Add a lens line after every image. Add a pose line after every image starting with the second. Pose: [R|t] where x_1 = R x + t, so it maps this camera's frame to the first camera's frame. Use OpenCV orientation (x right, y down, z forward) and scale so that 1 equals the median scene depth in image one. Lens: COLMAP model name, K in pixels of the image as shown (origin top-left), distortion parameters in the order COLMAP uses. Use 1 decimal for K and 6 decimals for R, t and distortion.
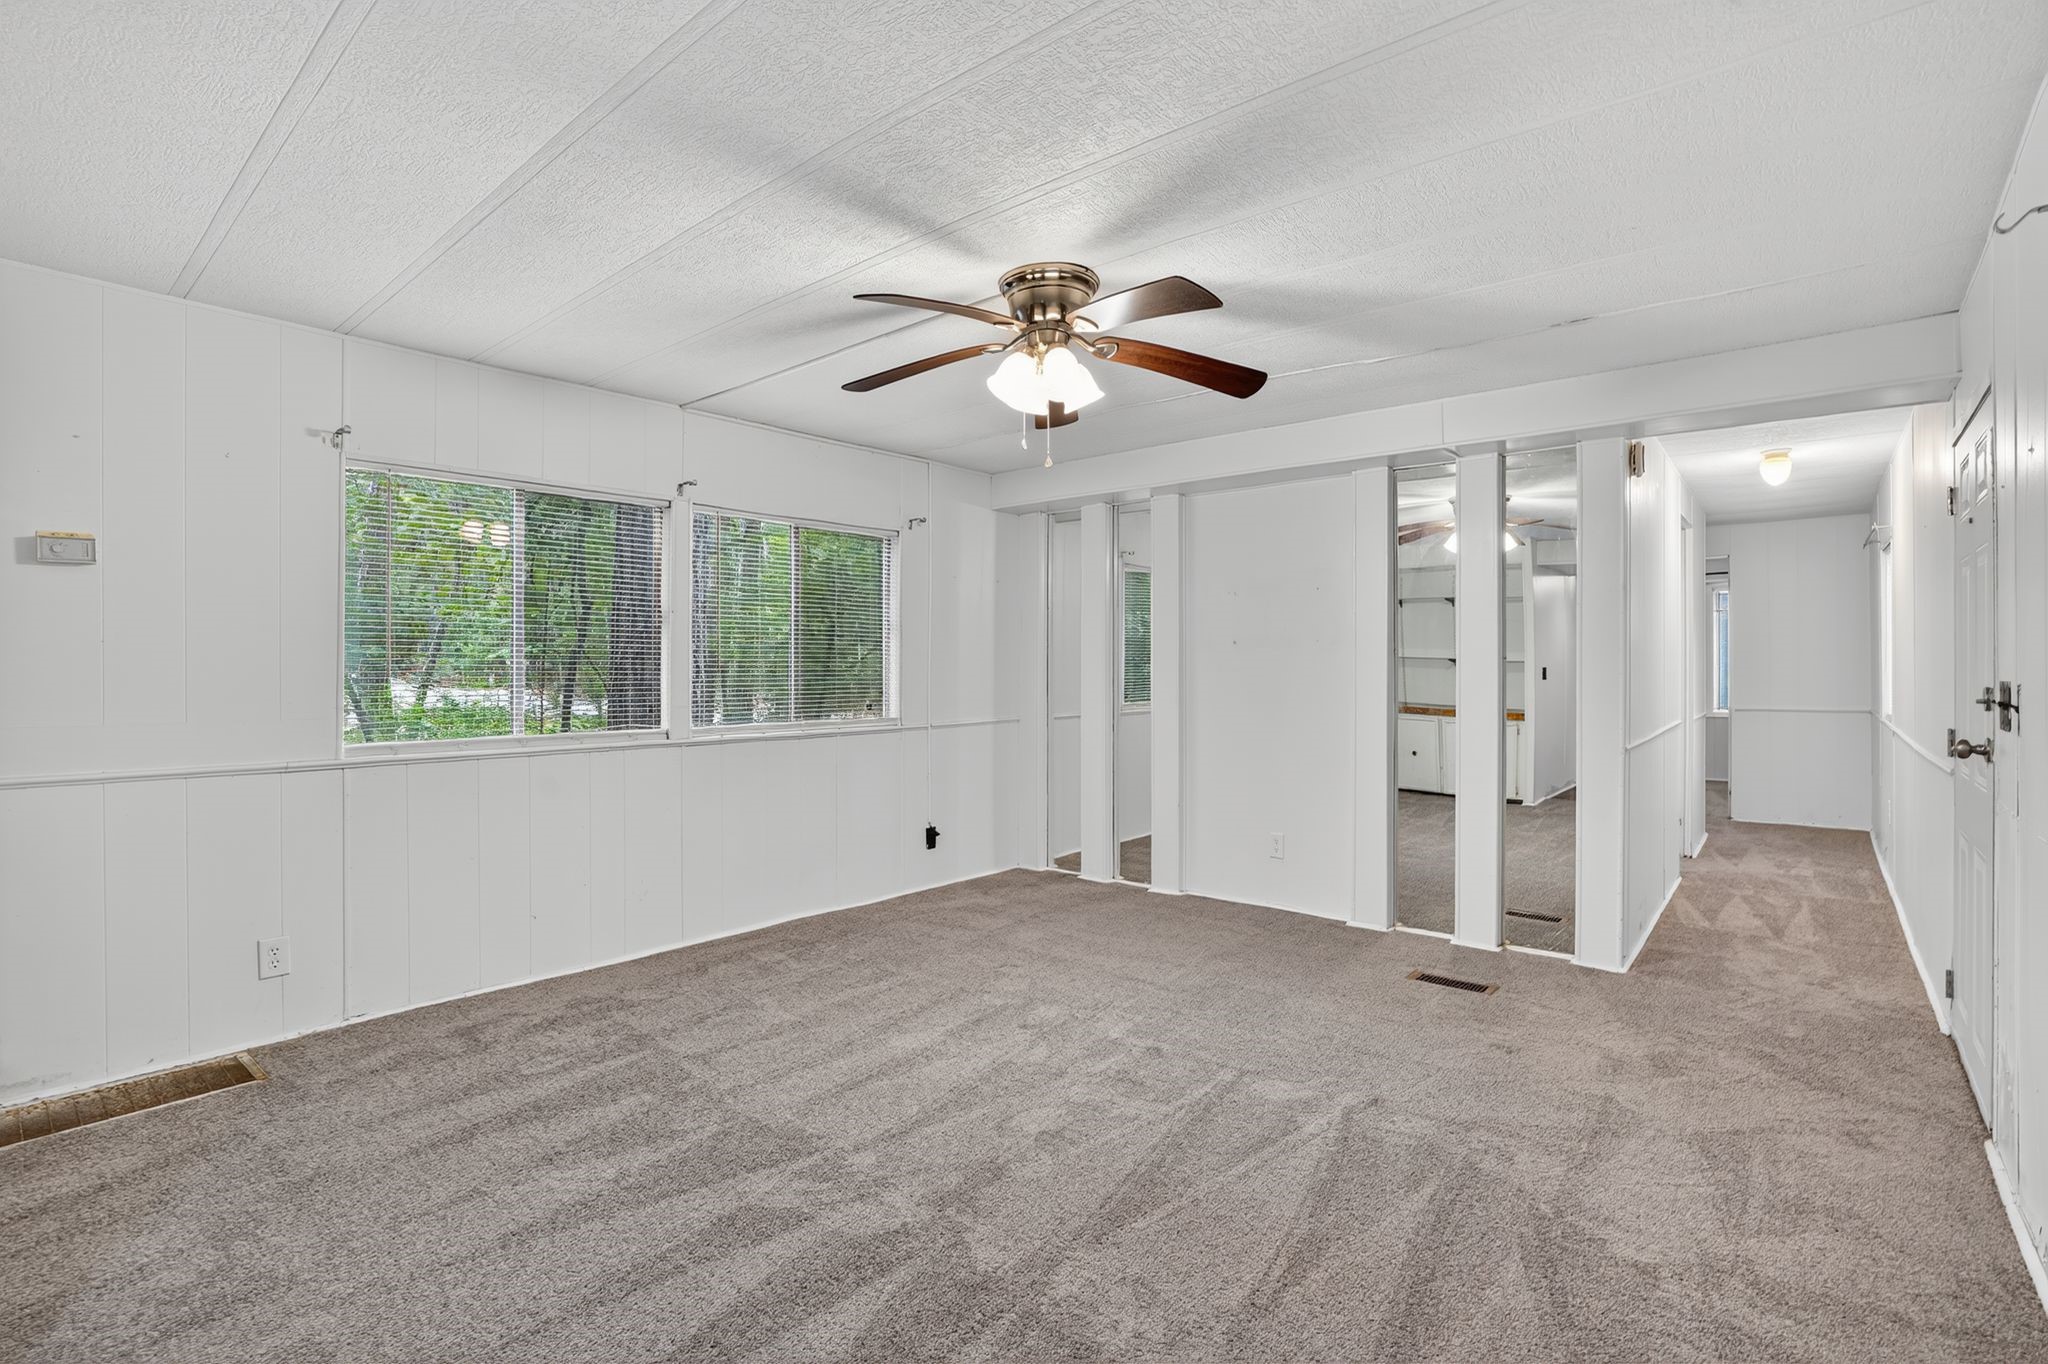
lens RADIAL K [[947.9, 0, 1006.5], [0, 947.9, 662.6], [0, 0, 1]] dist [-0.020699, 0.003858]
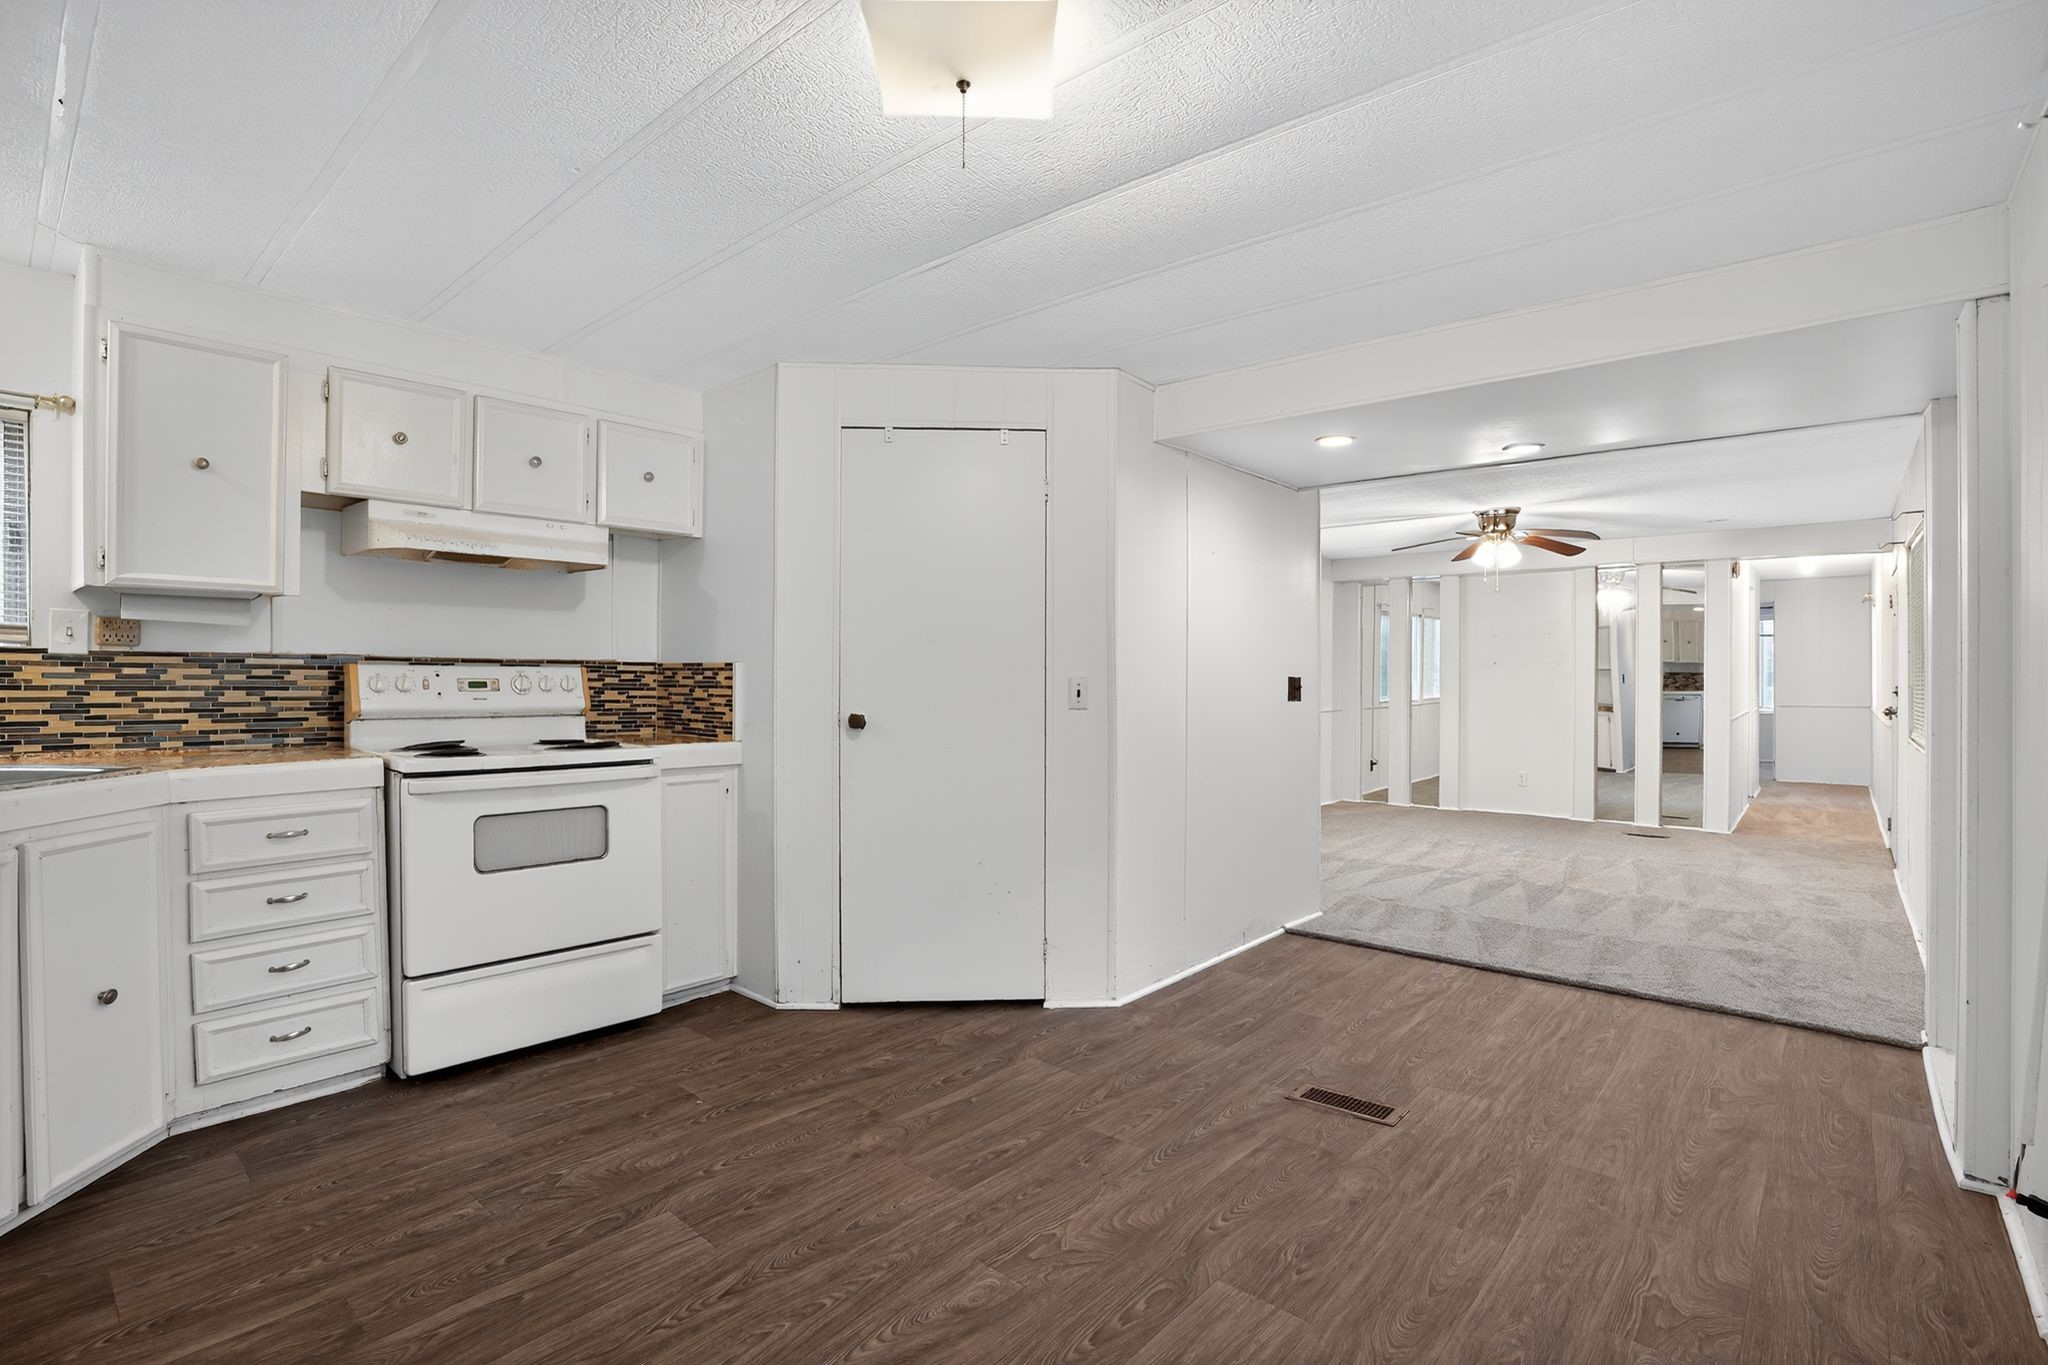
lens RADIAL K [[947.9, 0, 1033.0], [0, 947.9, 669.2], [0, 0, 1]] dist [-0.020699, 0.003858]
pose [[0.999999, -0.000908, -0.001246, -0.575091], [0.000911, 0.999997, 0.002381, -0.013420], [0.001244, -0.002383, 0.999996, -0.693207]]
